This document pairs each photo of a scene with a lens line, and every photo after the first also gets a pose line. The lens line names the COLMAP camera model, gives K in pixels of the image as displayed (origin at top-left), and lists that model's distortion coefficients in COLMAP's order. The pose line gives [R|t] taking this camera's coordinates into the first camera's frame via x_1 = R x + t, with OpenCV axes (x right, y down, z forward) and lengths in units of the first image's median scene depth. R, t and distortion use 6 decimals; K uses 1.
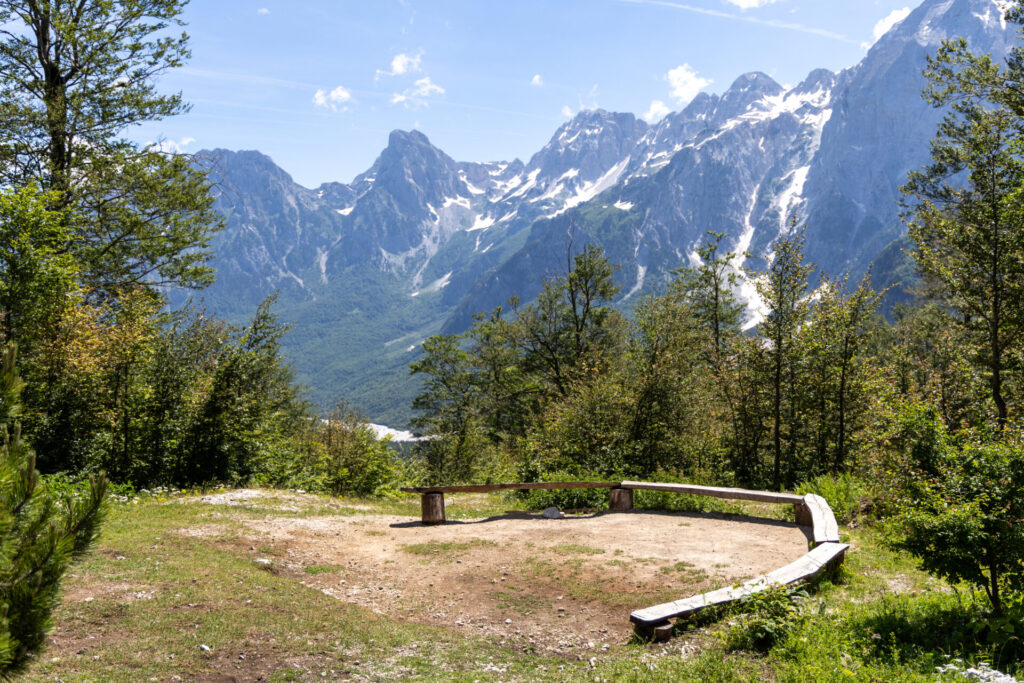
lens RADIAL K [[983.1, 0, 510.3], [0, 983.1, 345.0], [0, 0, 1]] dist [0.006695, 0.000000]
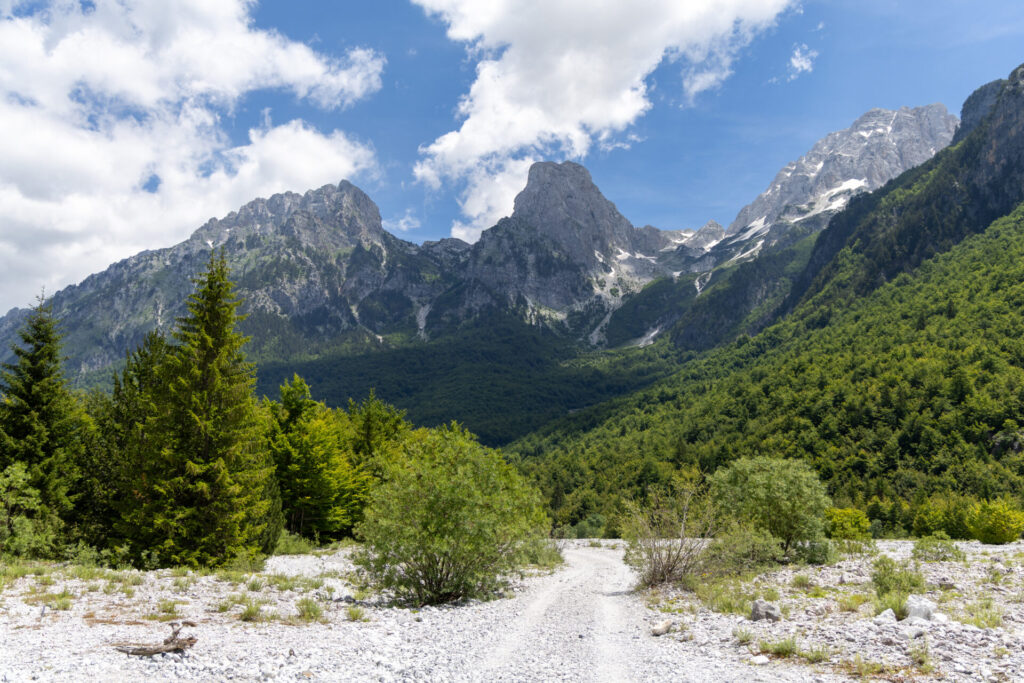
lens RADIAL K [[977.8, 0, 514.2], [0, 977.8, 340.7], [0, 0, 1]] dist [-0.050361, -0.006285]
pose [[0.995717, 0.021829, -0.089839, -0.092595], [-0.039329, 0.979429, -0.197921, 0.040892], [0.083671, 0.200607, 0.976092, 0.491071]]
